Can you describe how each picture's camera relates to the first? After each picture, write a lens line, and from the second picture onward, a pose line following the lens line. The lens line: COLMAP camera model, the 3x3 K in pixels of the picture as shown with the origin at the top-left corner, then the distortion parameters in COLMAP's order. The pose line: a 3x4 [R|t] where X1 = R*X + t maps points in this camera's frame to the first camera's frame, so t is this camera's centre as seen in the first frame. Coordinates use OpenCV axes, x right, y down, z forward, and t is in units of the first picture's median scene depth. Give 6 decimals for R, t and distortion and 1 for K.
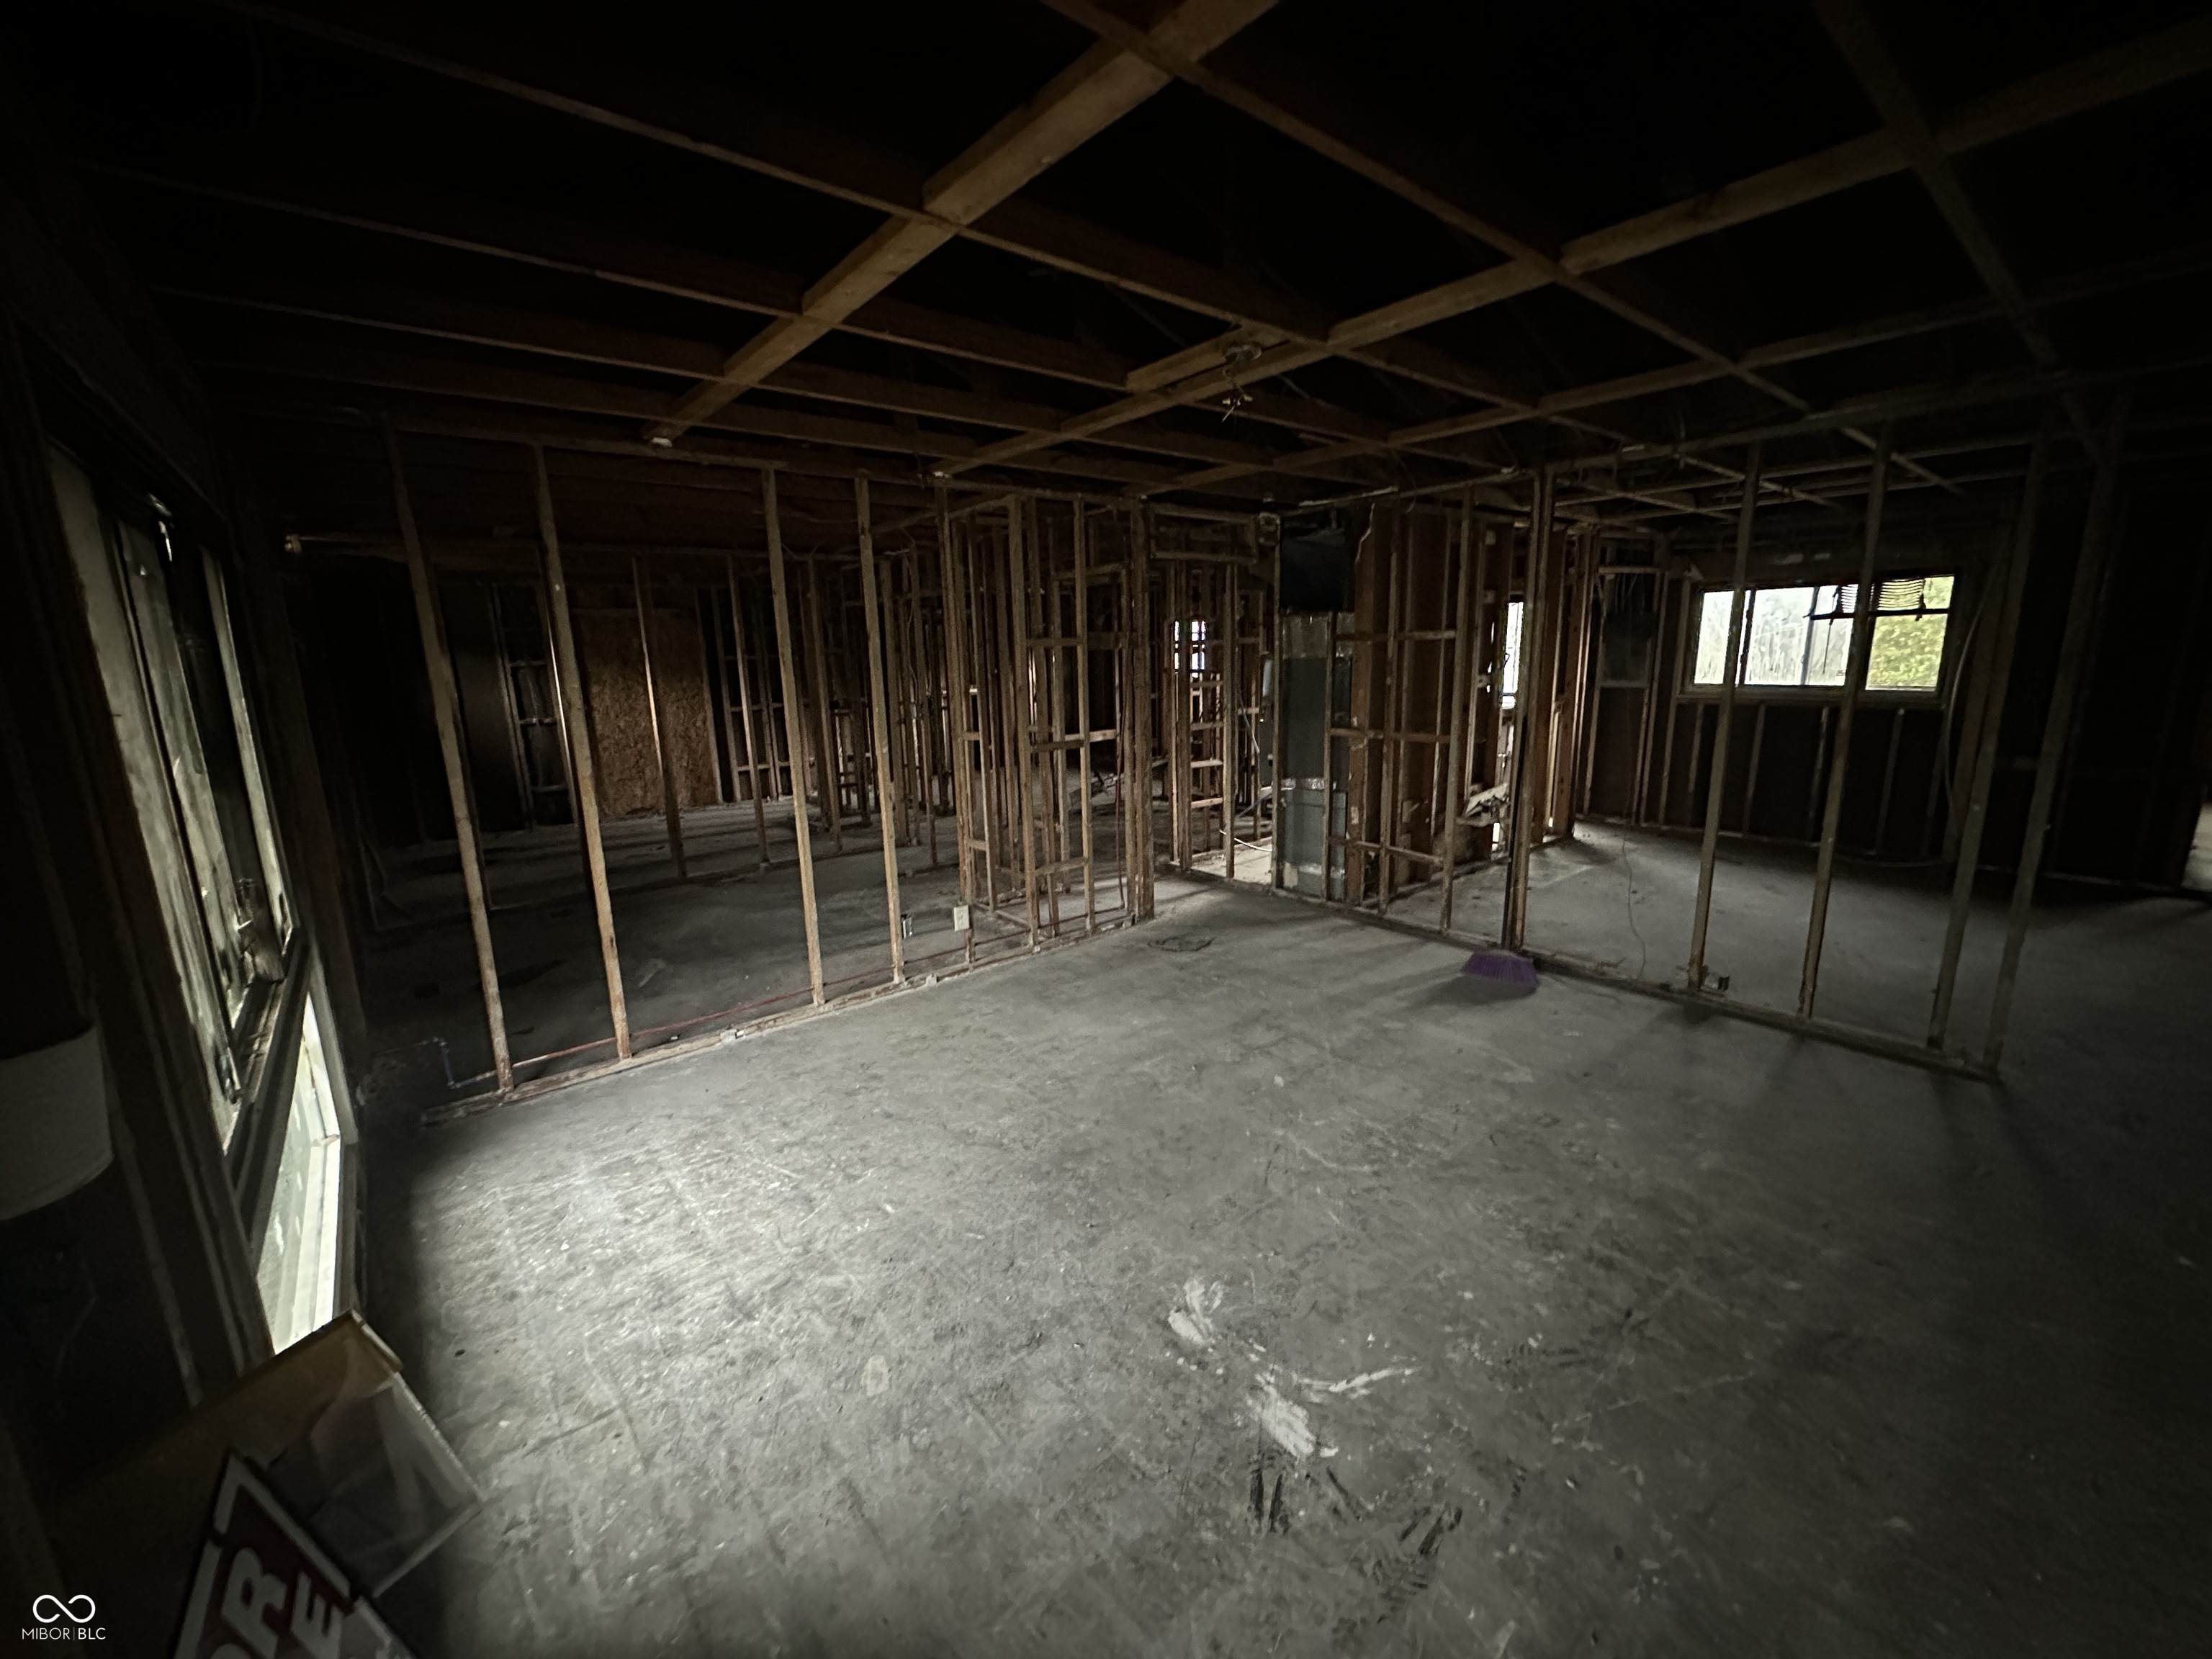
lens RADIAL K [[874.0, 0, 1106.0], [0, 874.0, 829.5], [0, 0, 1]] dist [-0.002193, 0.000039]
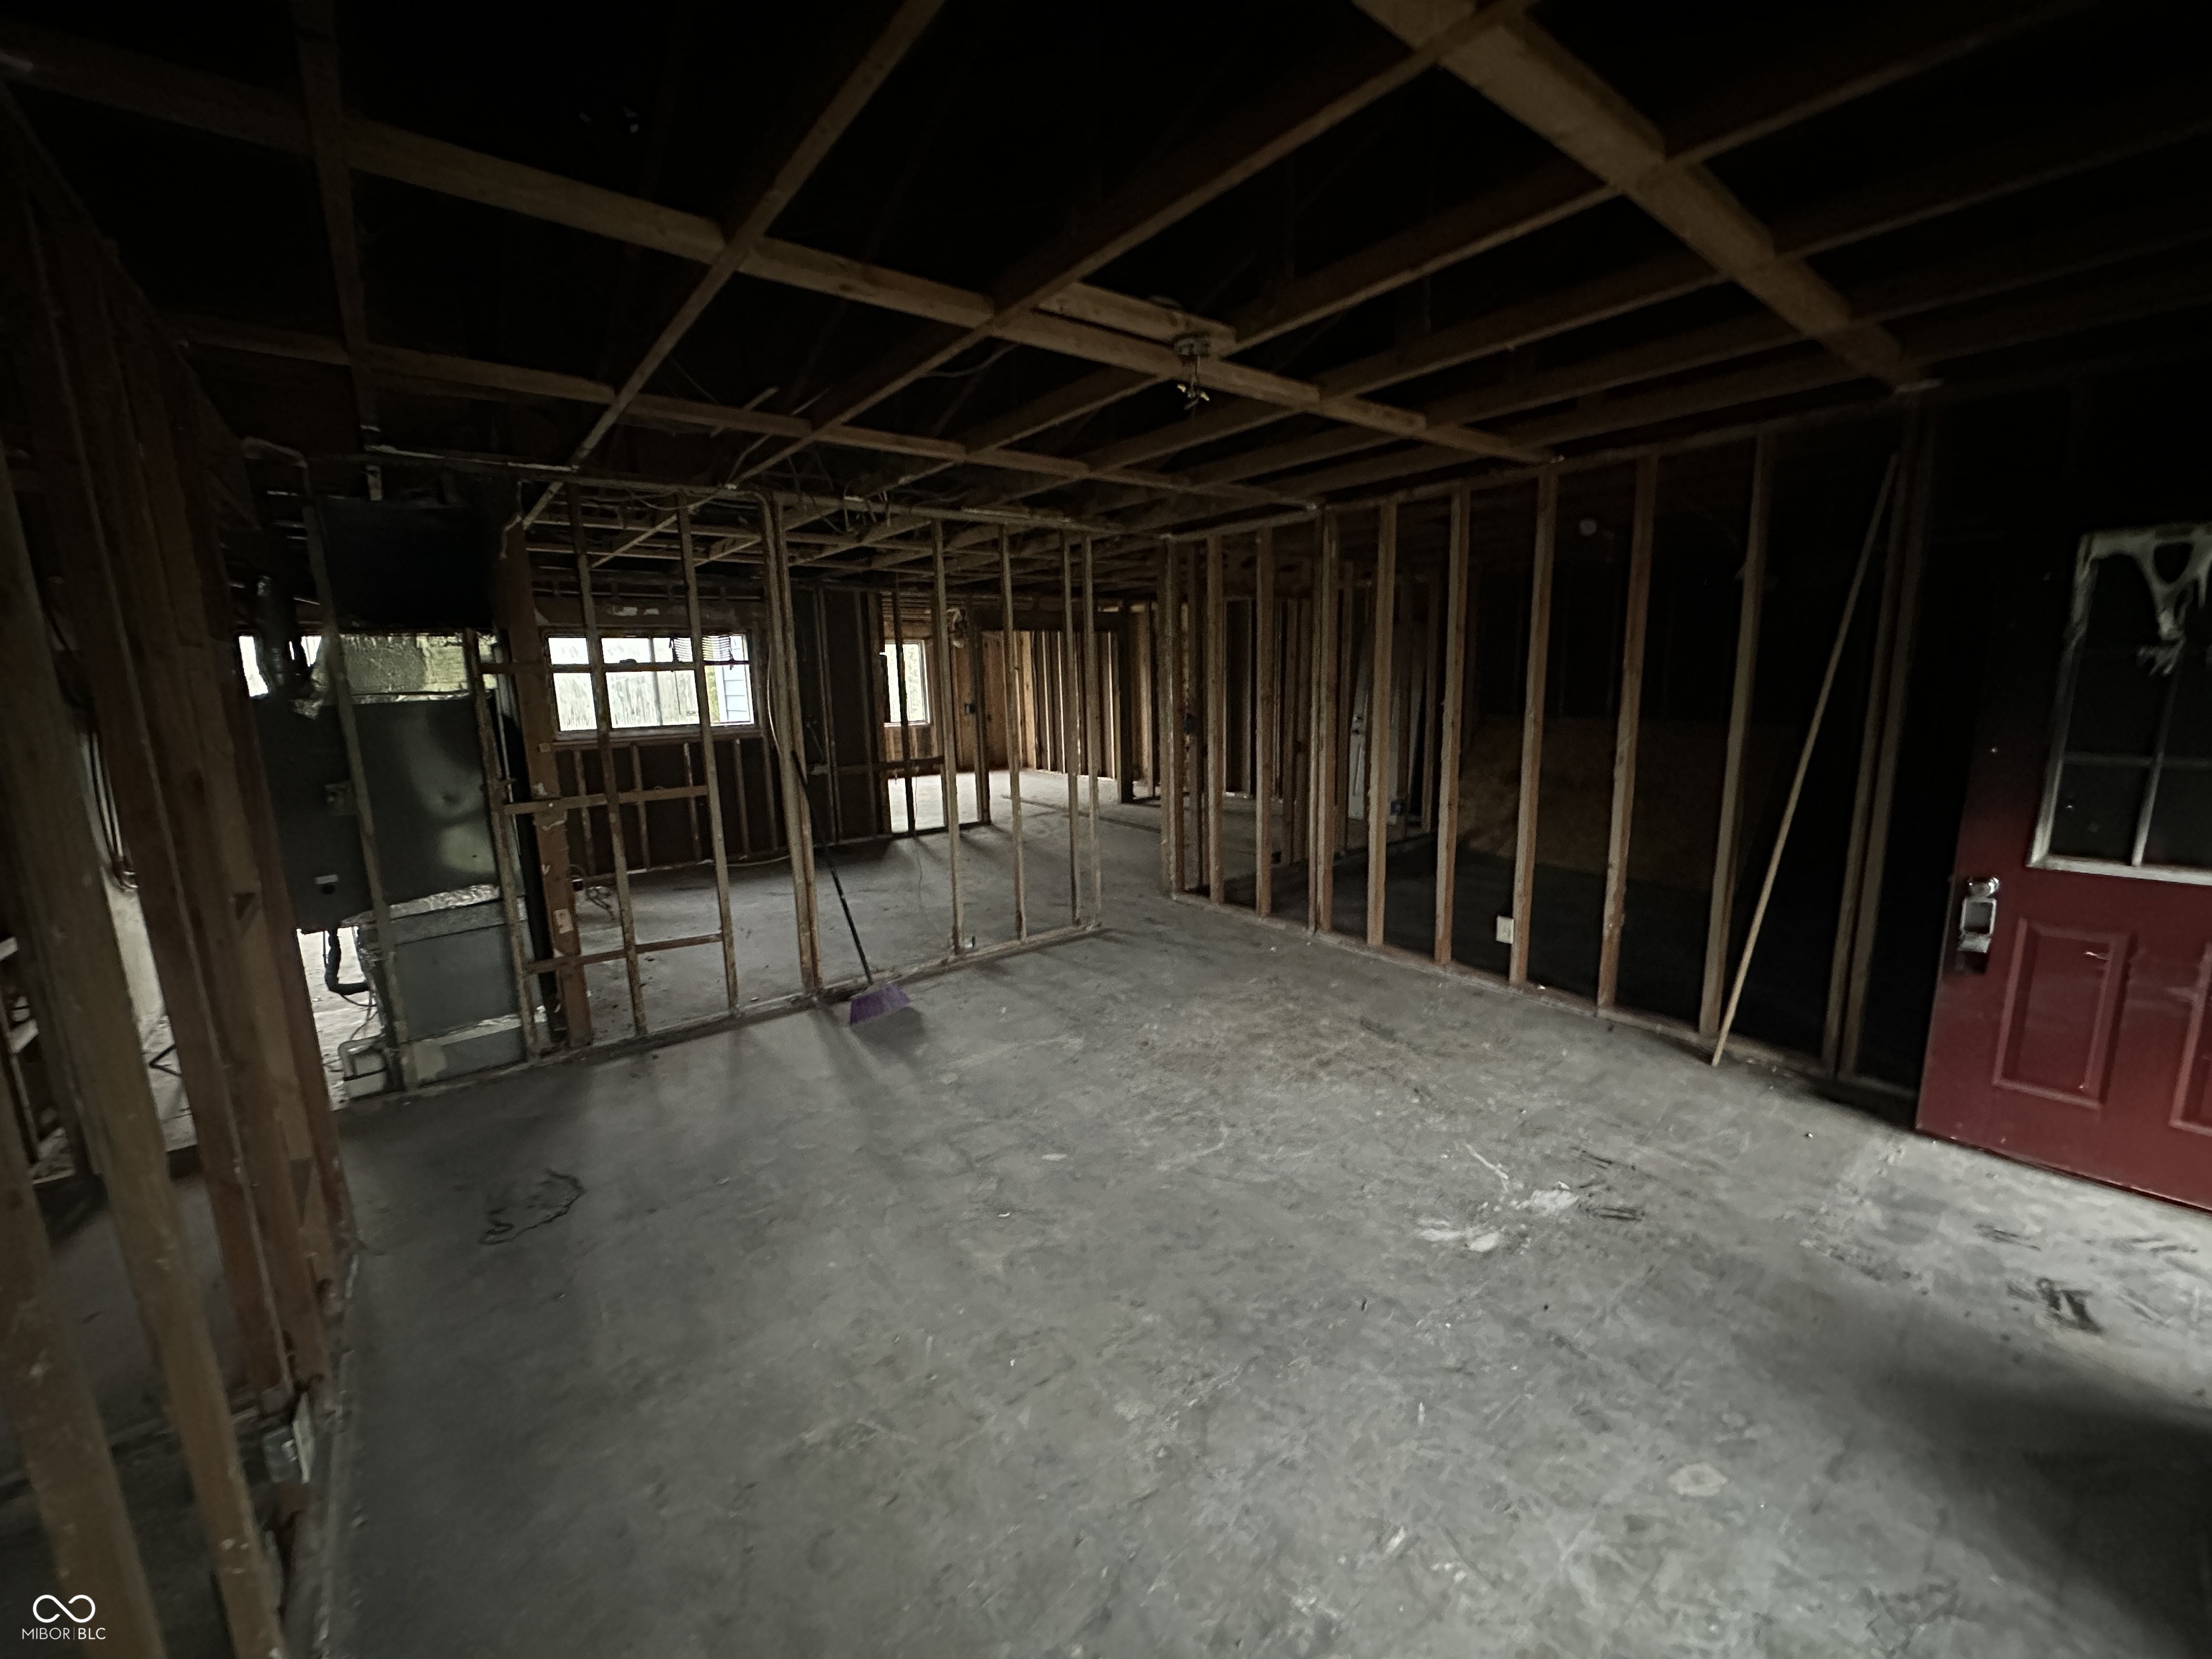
lens RADIAL K [[874.0, 0, 1106.0], [0, 874.0, 829.5], [0, 0, 1]] dist [-0.002193, 0.000039]
pose [[0.023275, -0.154883, 0.987659, -0.559893], [0.226412, 0.963074, 0.145692, -0.131341], [-0.973753, 0.220227, 0.057483, 0.755041]]
